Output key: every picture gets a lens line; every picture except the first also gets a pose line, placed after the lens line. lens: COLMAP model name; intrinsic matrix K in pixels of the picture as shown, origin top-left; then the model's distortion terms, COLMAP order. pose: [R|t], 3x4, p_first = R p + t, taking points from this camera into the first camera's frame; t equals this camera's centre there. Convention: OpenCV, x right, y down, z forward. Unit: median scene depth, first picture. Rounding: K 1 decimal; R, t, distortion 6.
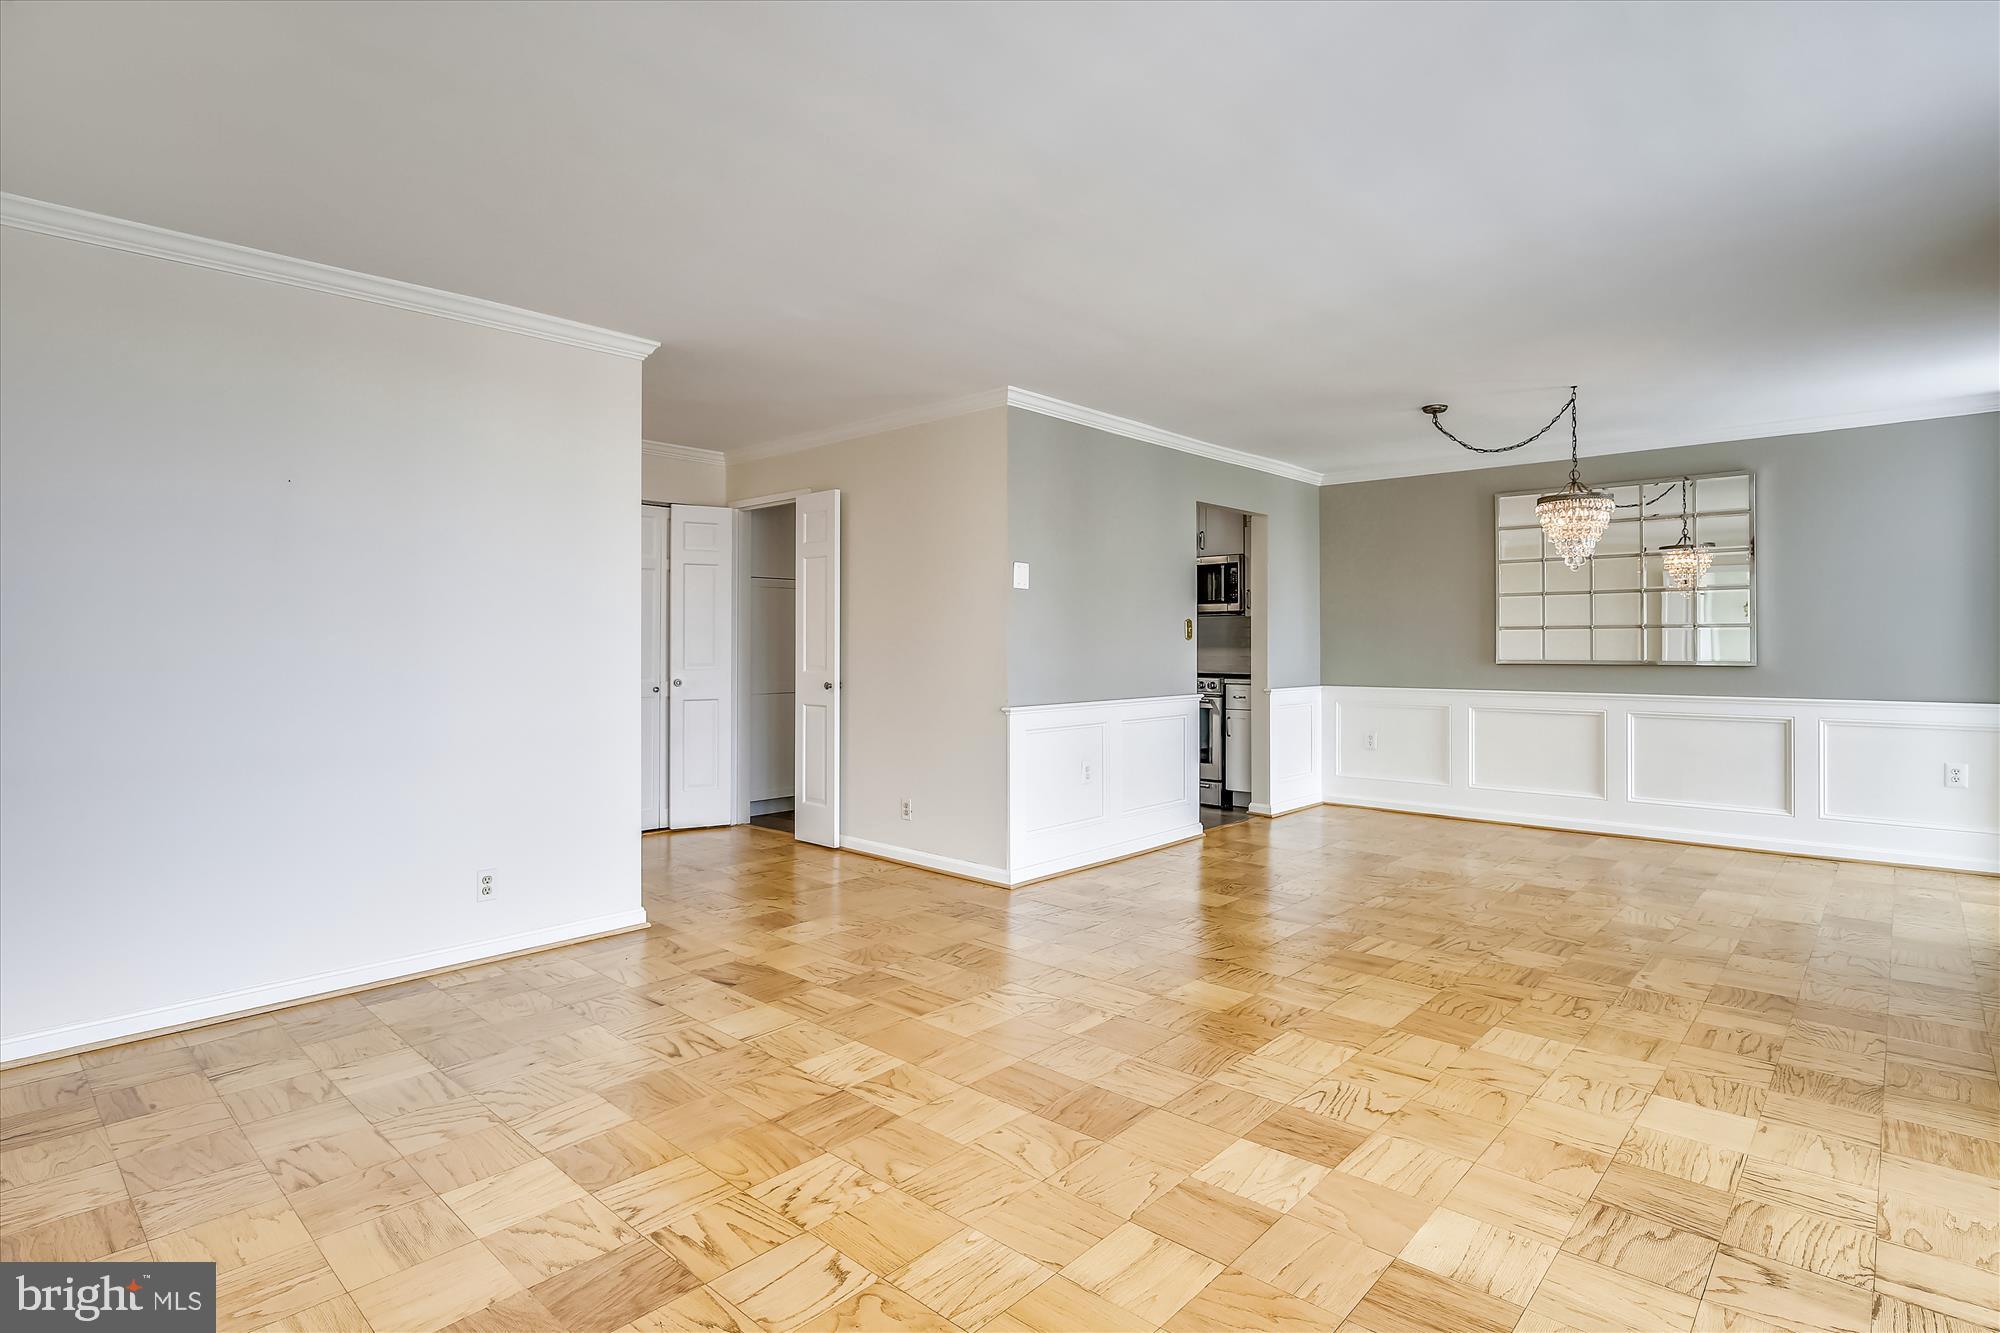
lens RADIAL K [[1010.3, 0, 1004.6], [0, 1010.3, 641.9], [0, 0, 1]] dist [-0.019663, -0.000603]
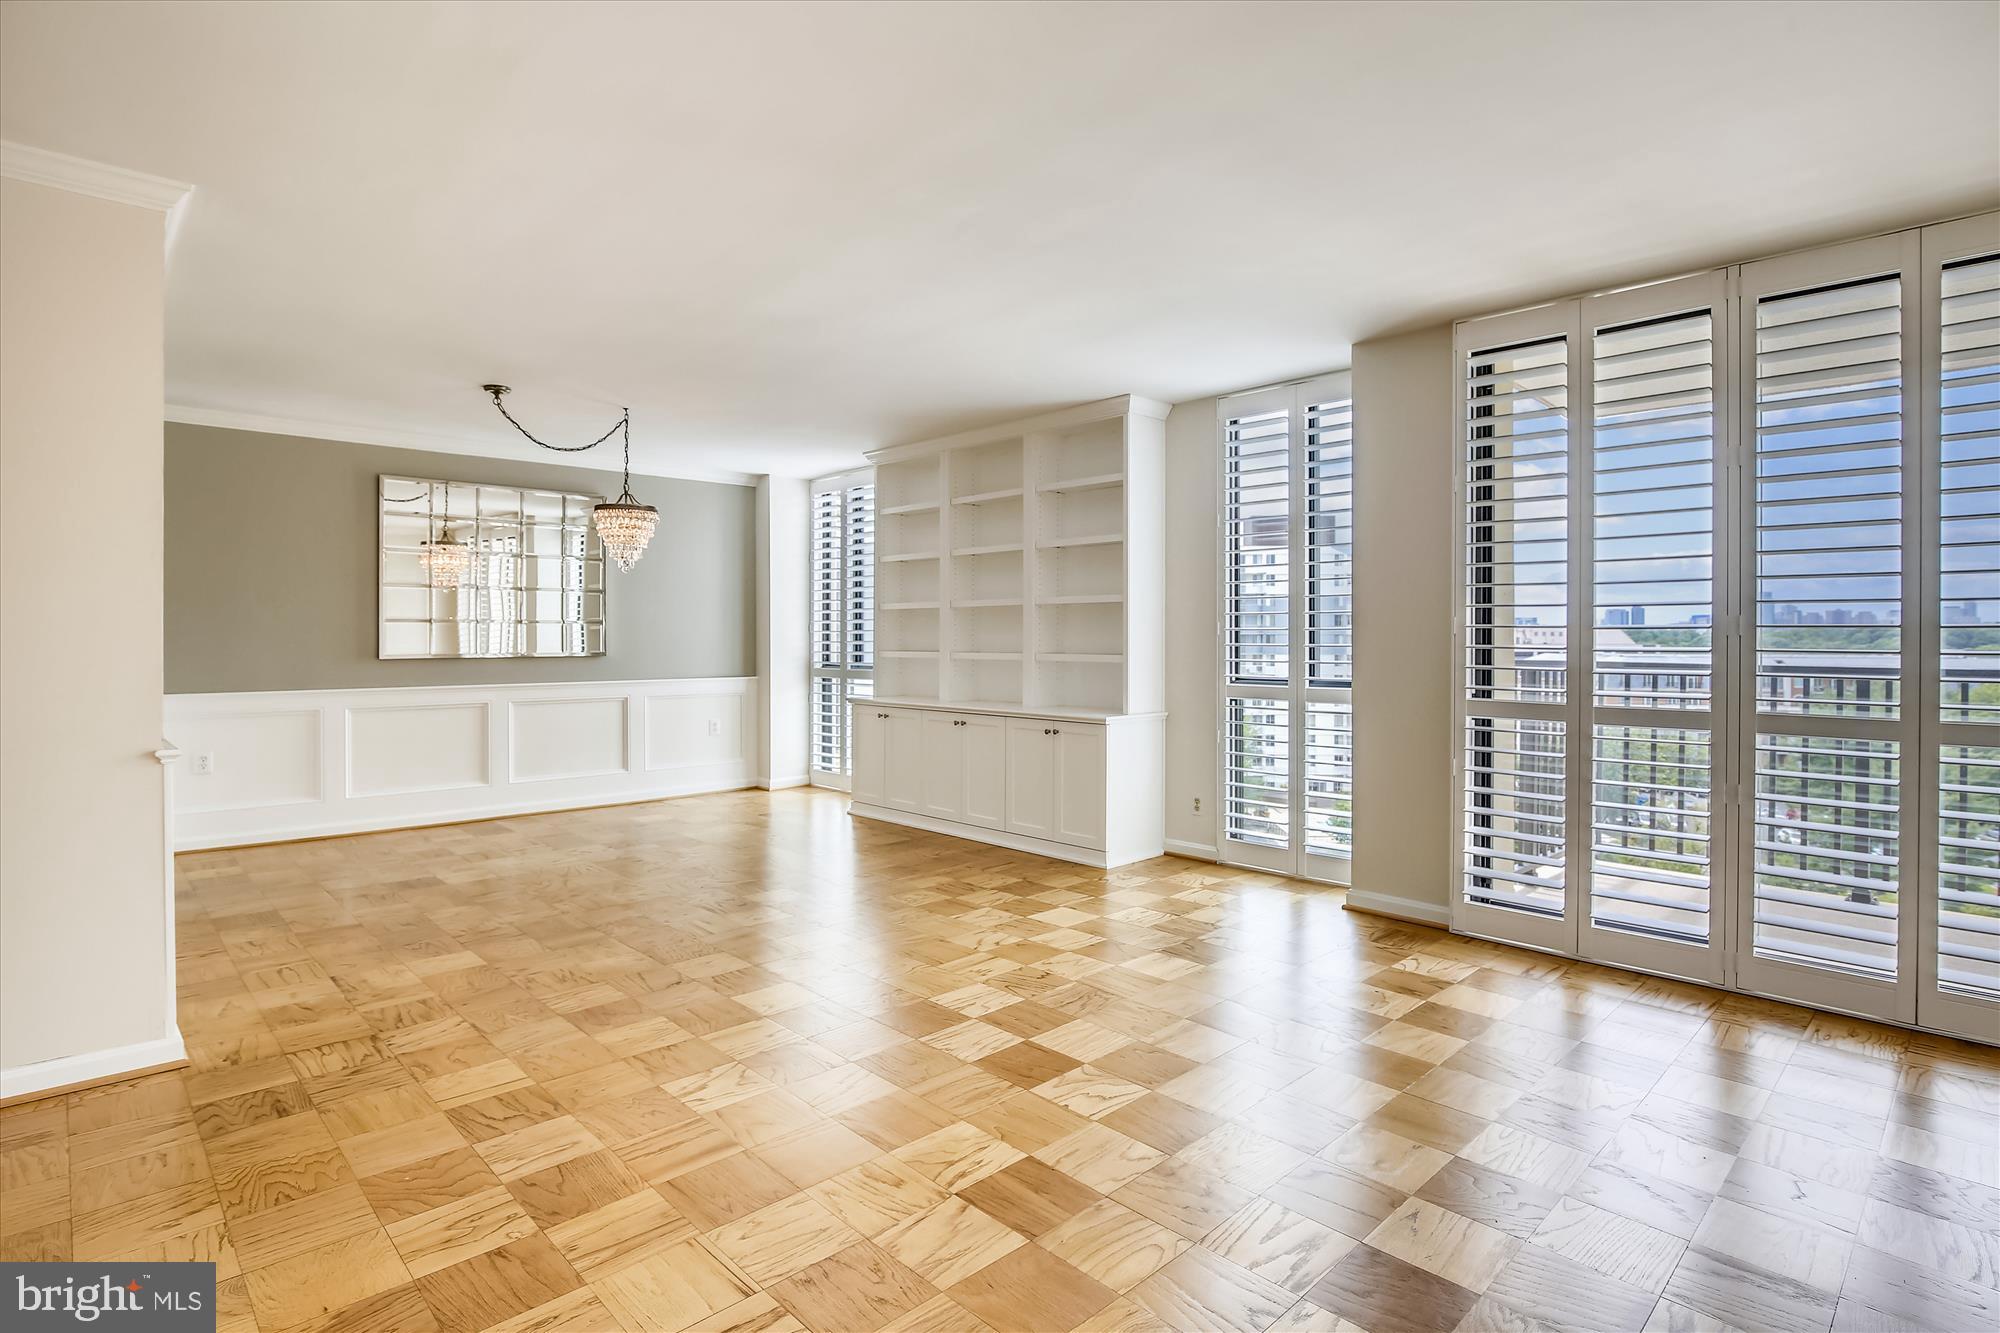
lens RADIAL K [[1010.3, 0, 1004.6], [0, 1010.3, 641.9], [0, 0, 1]] dist [-0.019663, -0.000603]
pose [[0.060828, -0.004694, 0.998137, -0.856129], [-0.002239, 0.999986, 0.004839, 0.000413], [-0.998146, -0.002530, 0.060817, 0.816137]]
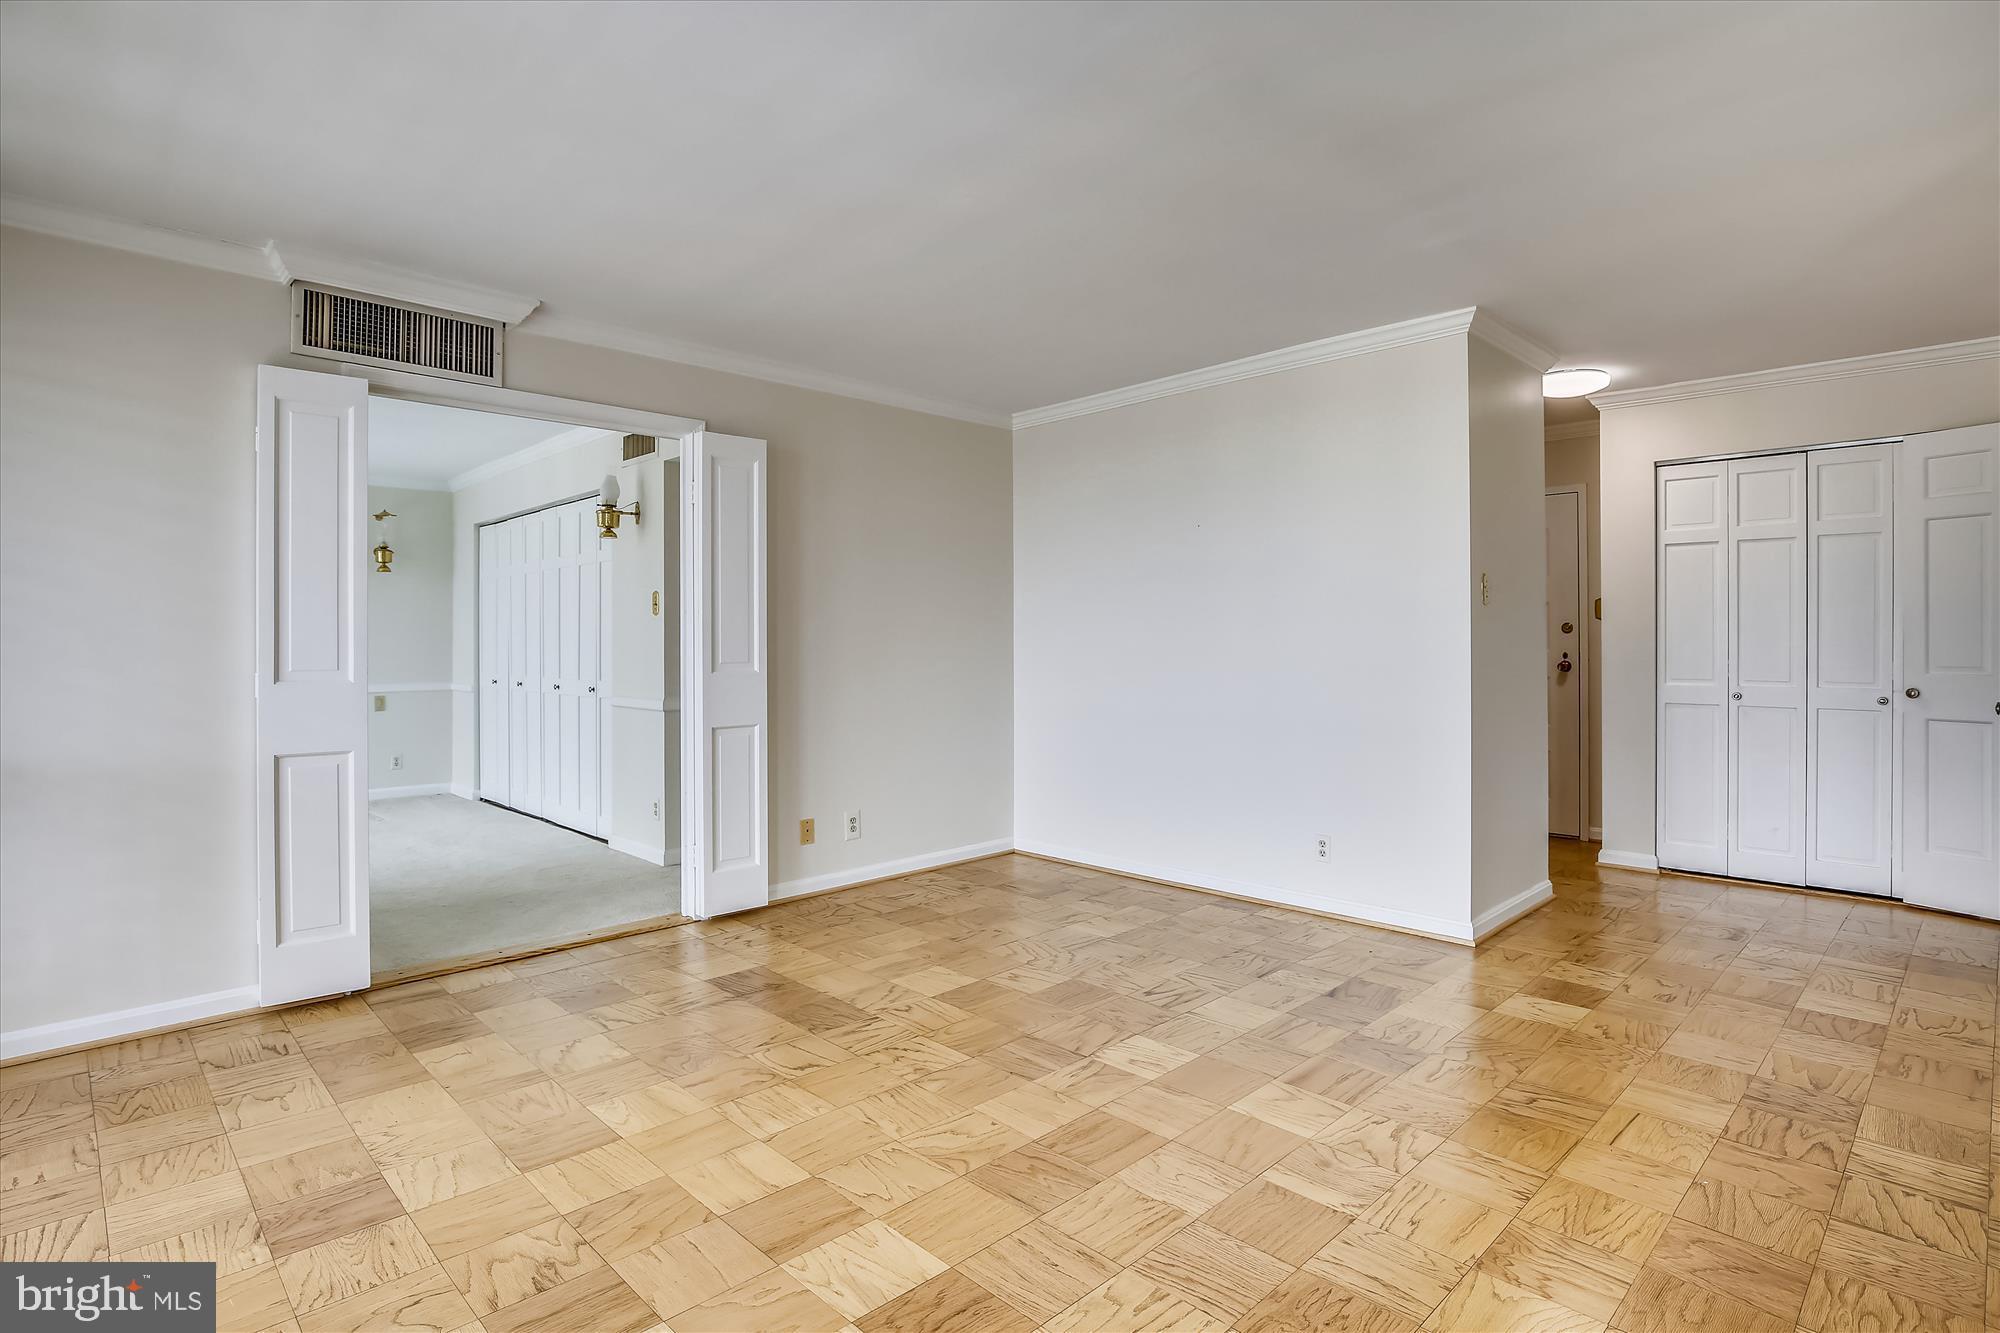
lens RADIAL K [[1010.3, 0, 1004.6], [0, 1010.3, 641.9], [0, 0, 1]] dist [-0.019663, -0.000603]
pose [[-0.057900, 0.003156, -0.998317, 0.816043], [0.005712, 0.999980, 0.002830, 0.000371], [0.998306, -0.005539, -0.057917, 0.873652]]
